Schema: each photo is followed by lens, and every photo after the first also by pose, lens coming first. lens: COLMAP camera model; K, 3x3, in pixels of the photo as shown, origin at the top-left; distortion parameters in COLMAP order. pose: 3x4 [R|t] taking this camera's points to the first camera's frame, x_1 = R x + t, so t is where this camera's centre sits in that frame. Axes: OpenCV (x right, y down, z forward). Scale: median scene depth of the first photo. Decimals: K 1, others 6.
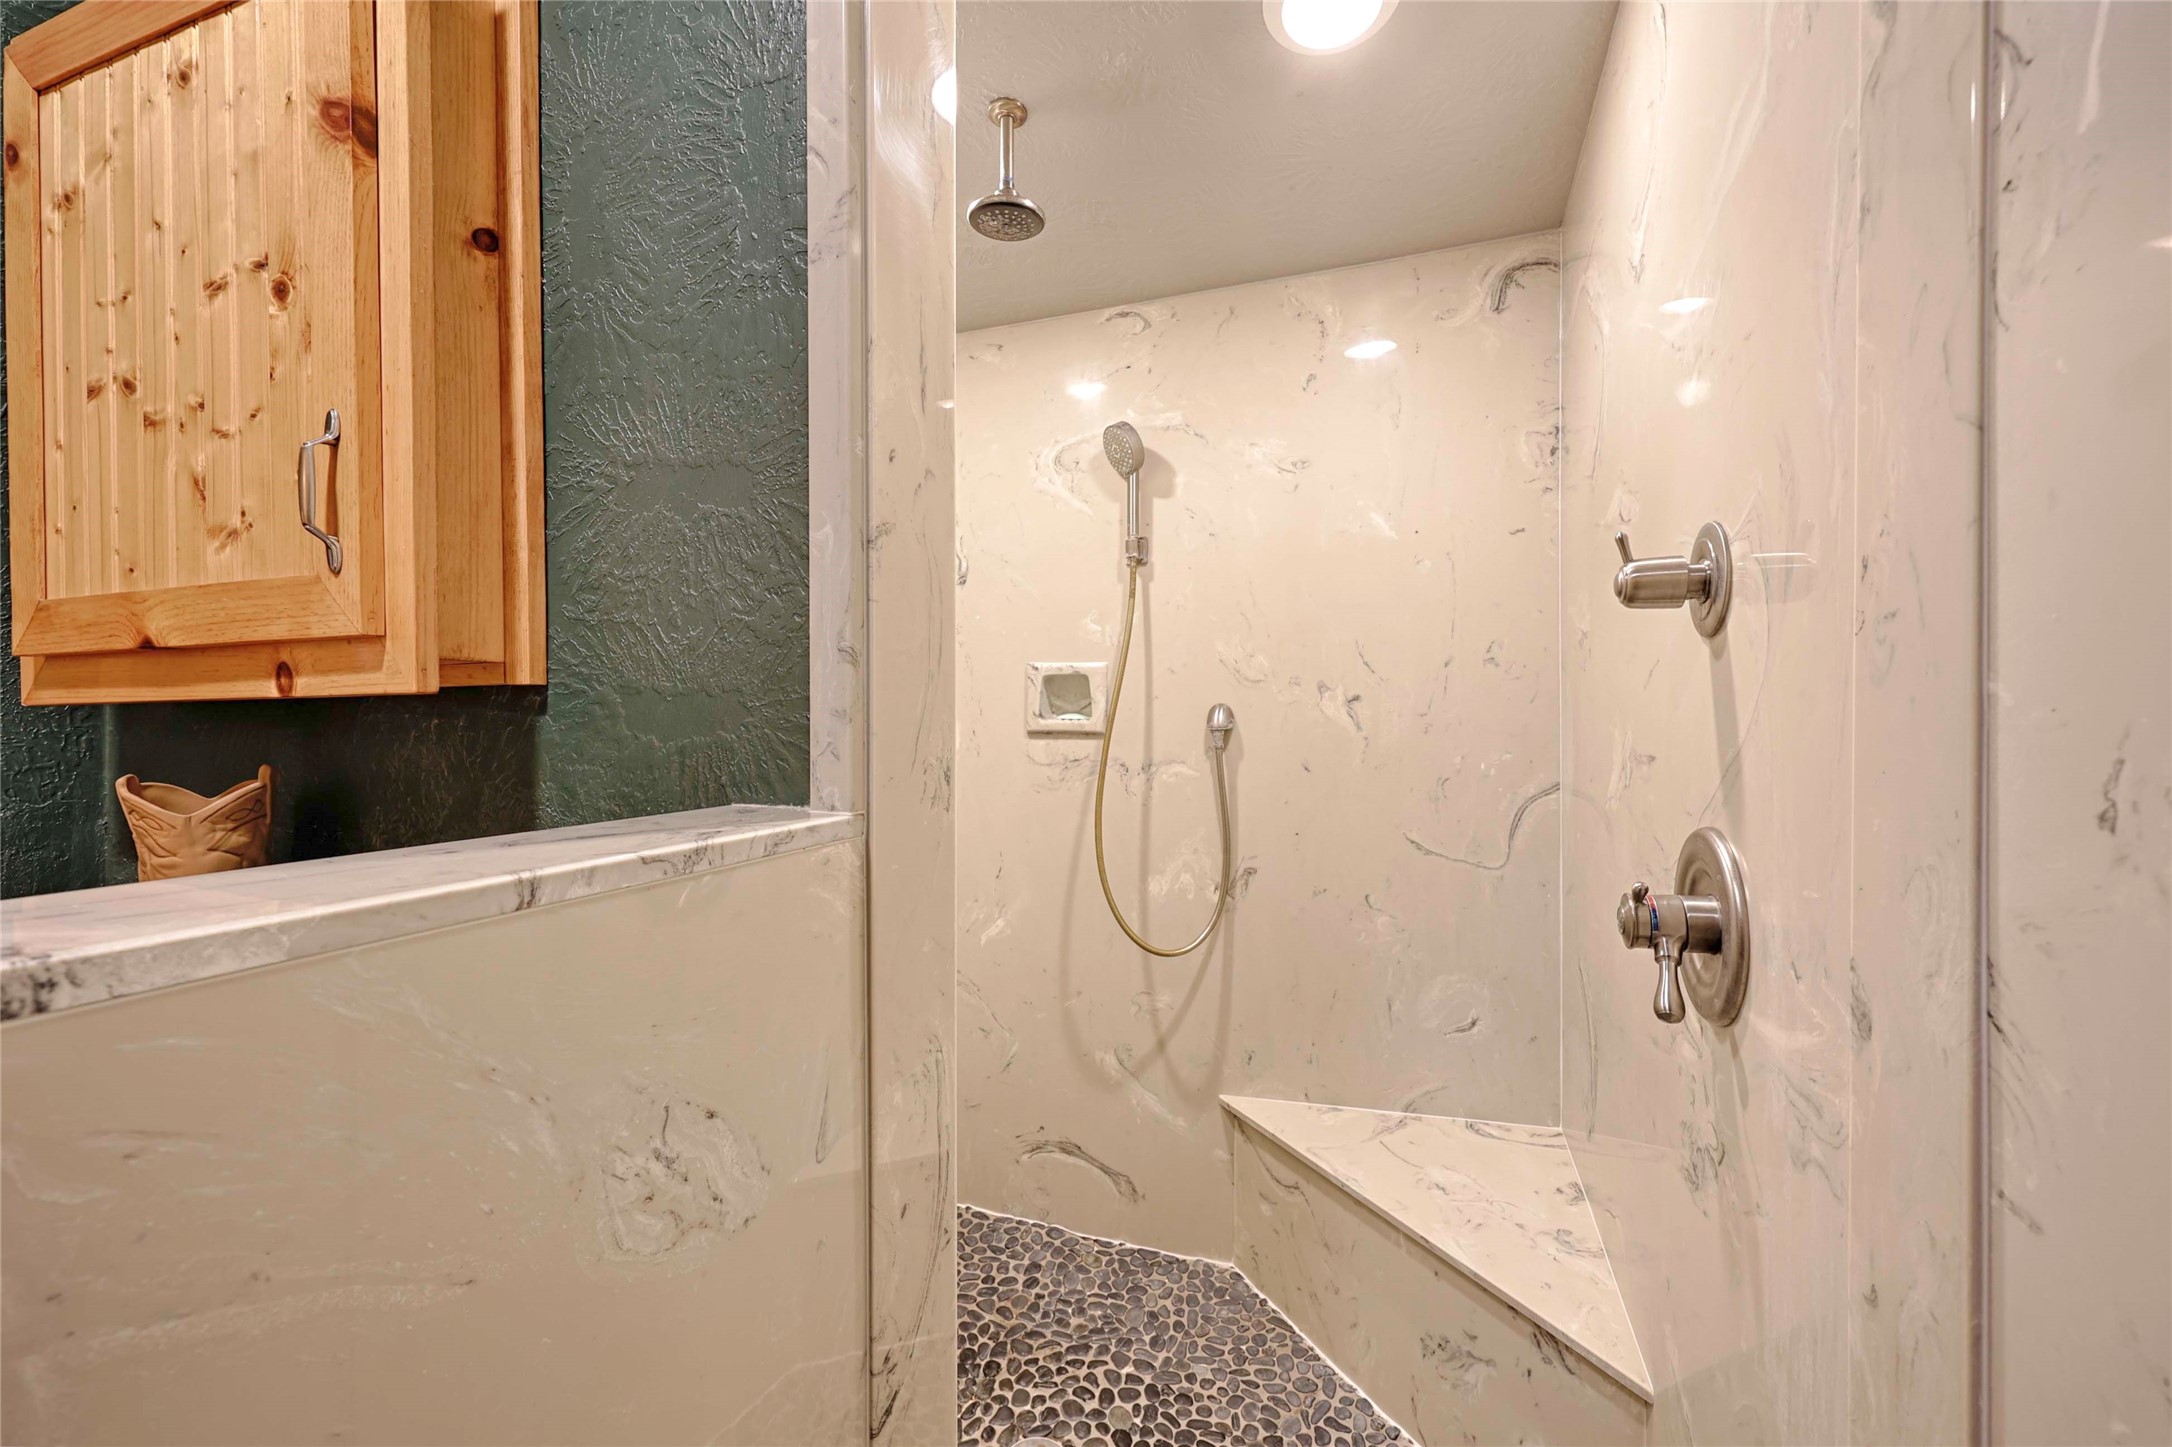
lens RADIAL K [[876.8, 0, 1085.8], [0, 876.8, 717.9], [0, 0, 1]] dist [-0.001011, -0.000120]
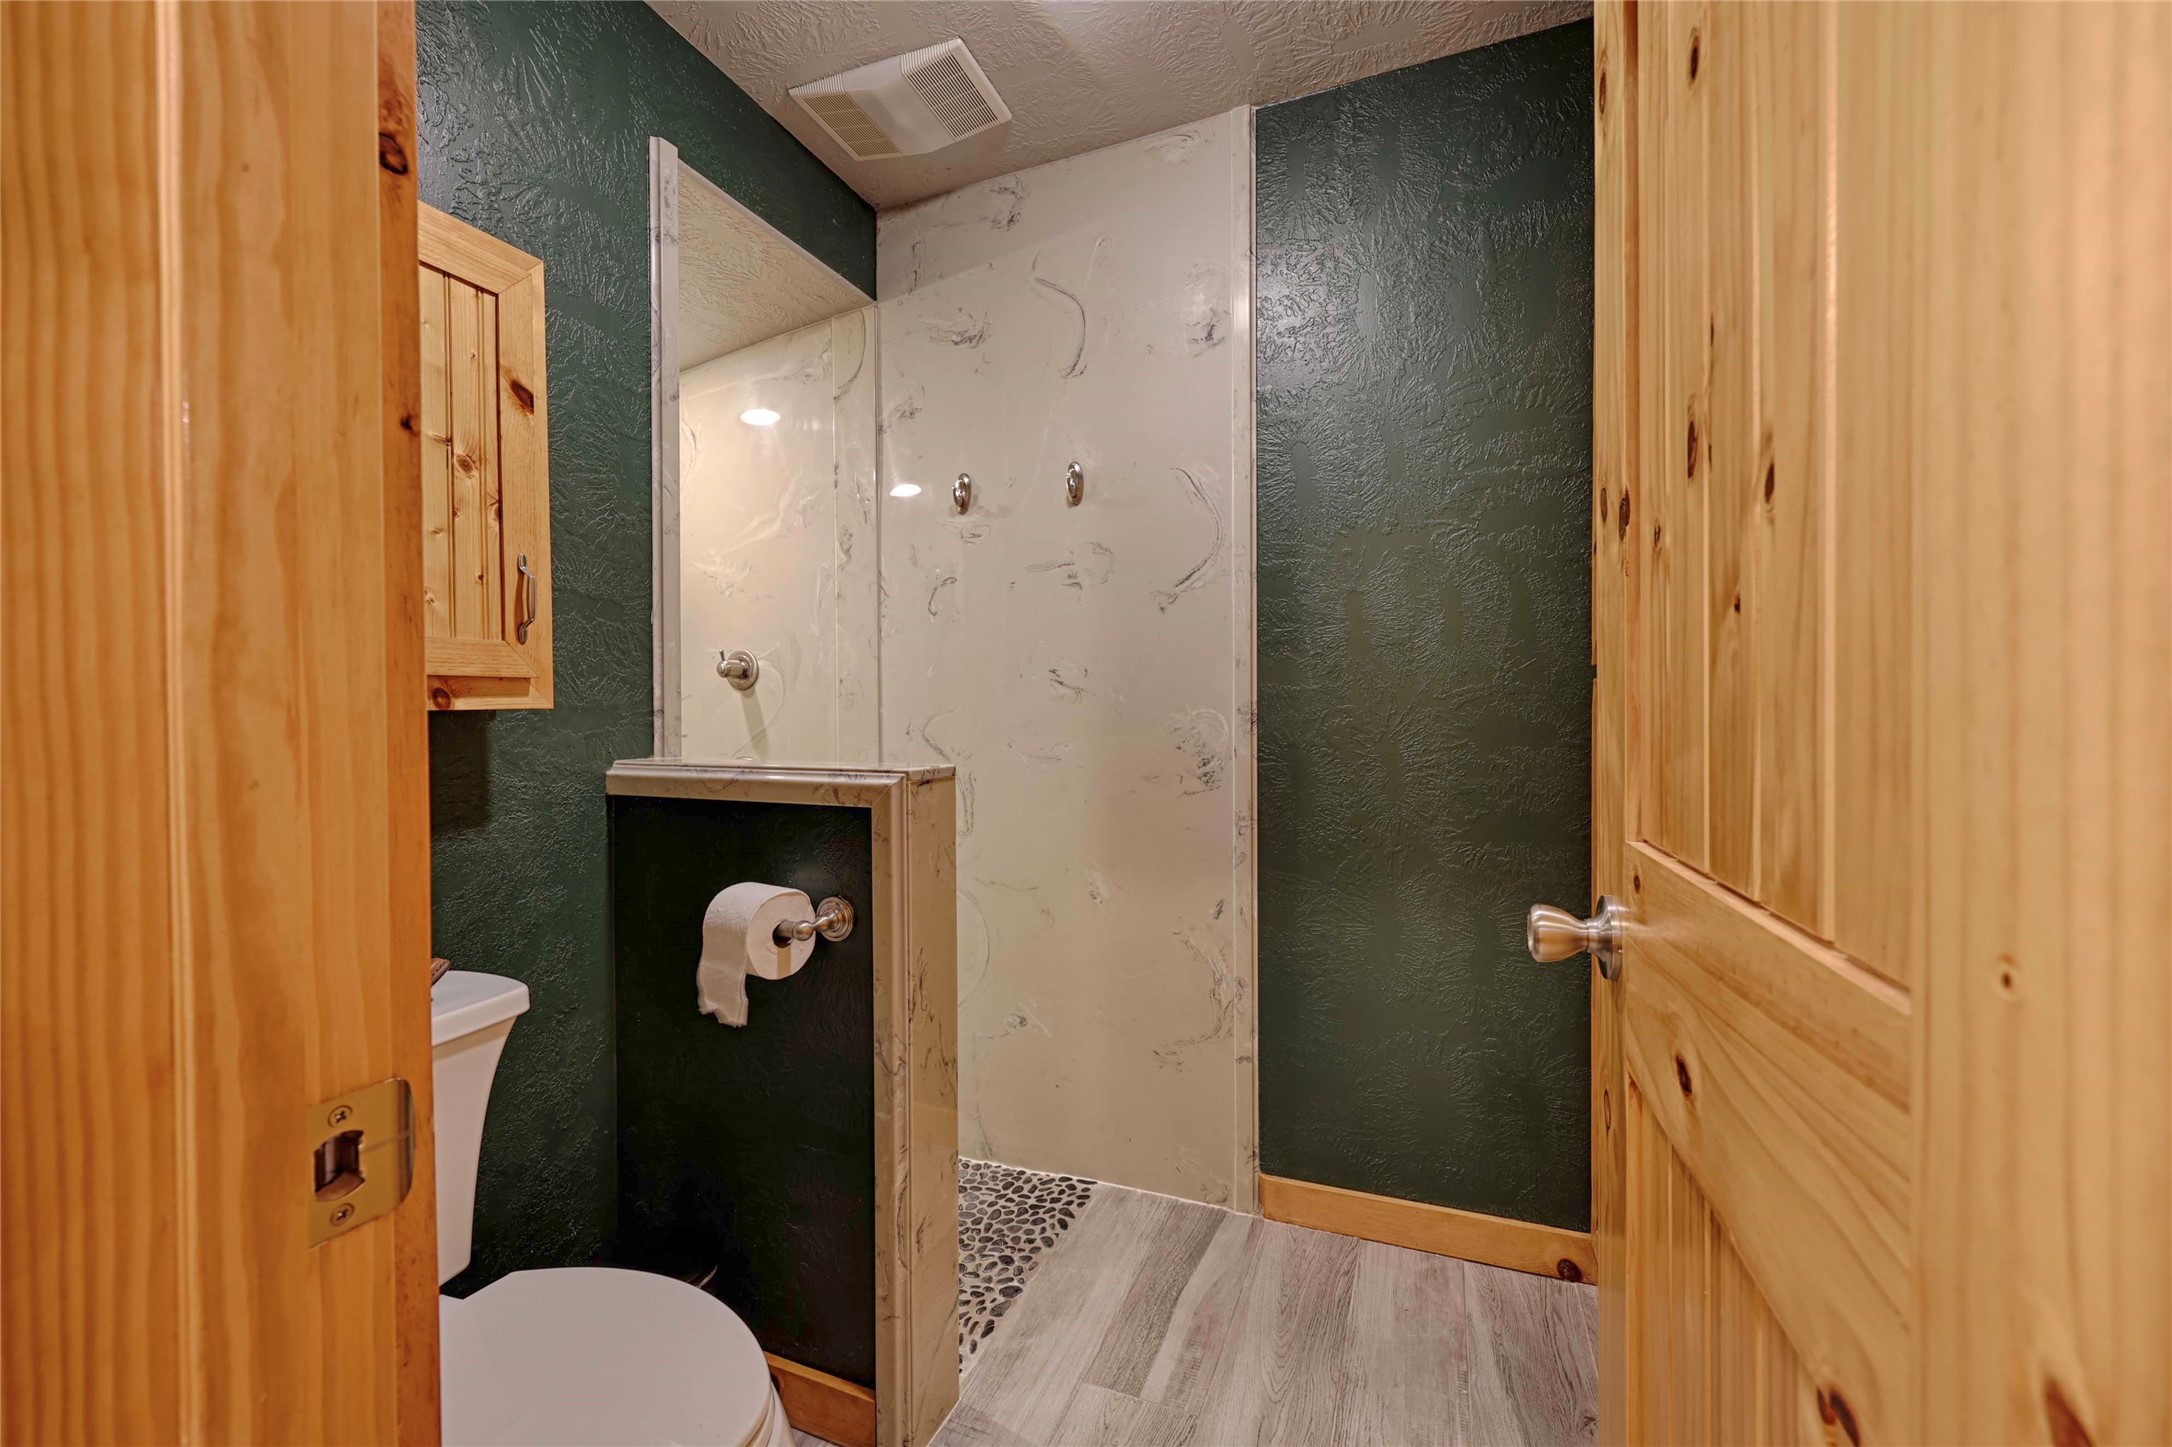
lens RADIAL K [[876.8, 0, 1082.4], [0, 876.8, 720.3], [0, 0, 1]] dist [-0.001011, -0.000120]
pose [[0.014213, -0.008483, 0.999863, -2.498947], [0.014071, 0.999867, 0.008283, -0.002931], [-0.999800, 0.013952, 0.014330, -0.172968]]
